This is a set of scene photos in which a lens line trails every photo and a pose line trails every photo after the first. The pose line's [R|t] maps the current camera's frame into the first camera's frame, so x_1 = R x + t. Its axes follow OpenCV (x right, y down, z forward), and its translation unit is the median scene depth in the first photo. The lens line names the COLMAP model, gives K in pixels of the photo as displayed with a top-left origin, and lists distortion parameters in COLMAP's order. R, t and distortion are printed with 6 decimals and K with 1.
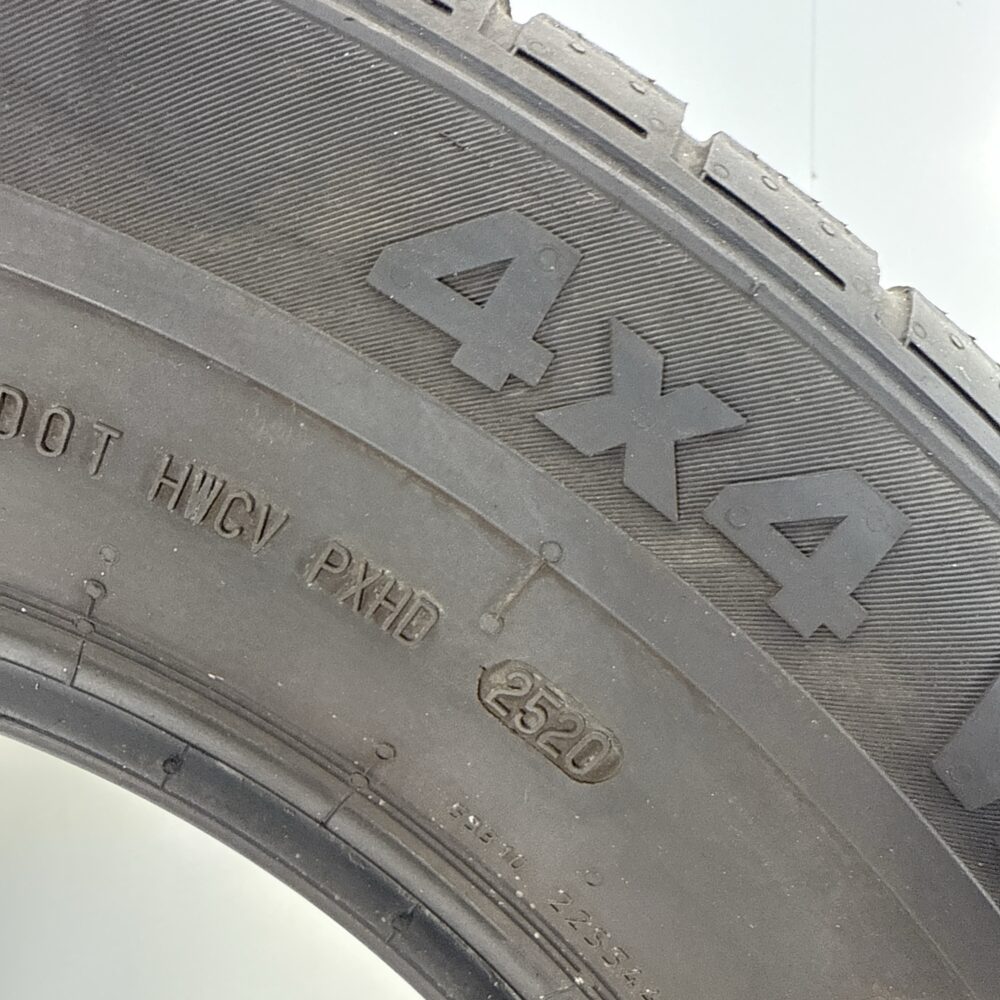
lens RADIAL K [[994.1, 0, 500.0], [0, 994.1, 500.0], [0, 0, 1]] dist [-0.004037, 0.002491]
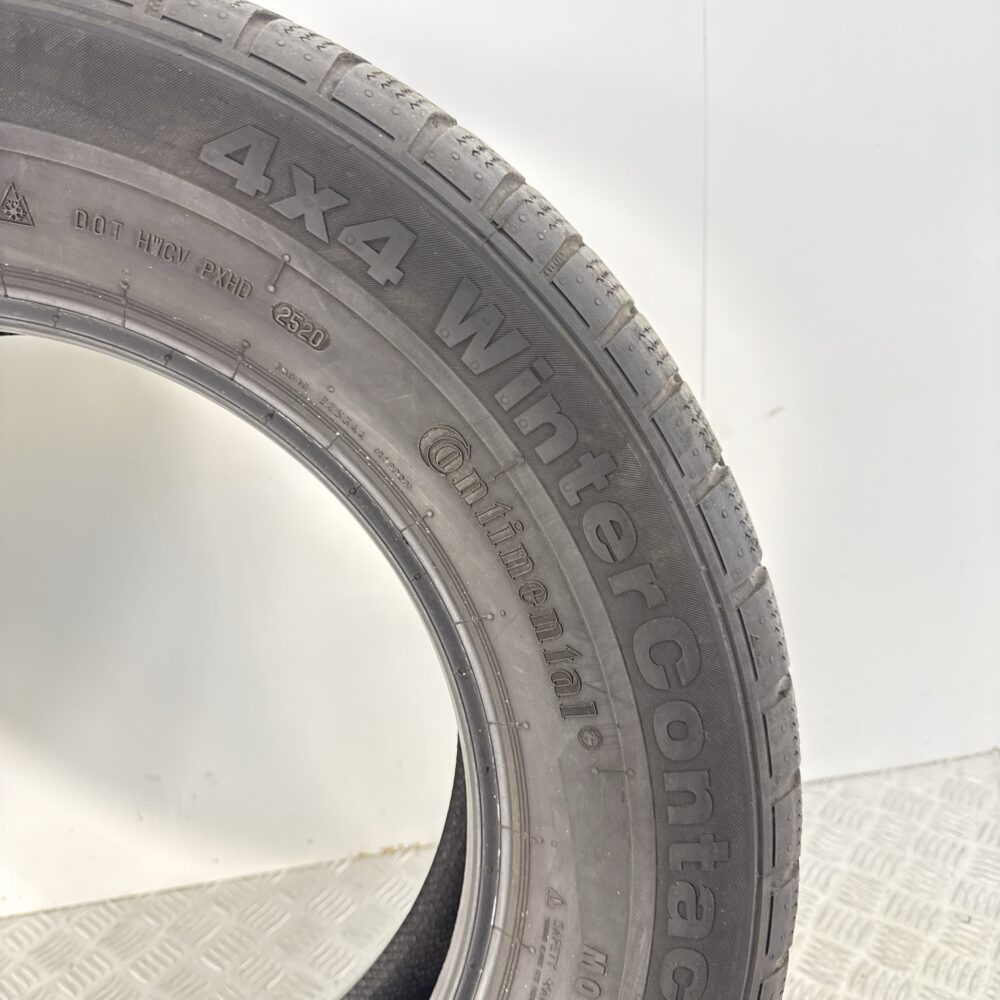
lens RADIAL K [[992.7, 0, 505.9], [0, 992.7, 487.7], [0, 0, 1]] dist [0.159507, -0.435033]
pose [[0.993217, -0.048617, -0.105620, 0.874352], [0.072013, 0.970401, 0.230513, 0.070393], [0.091287, -0.236556, 0.967320, -1.655865]]
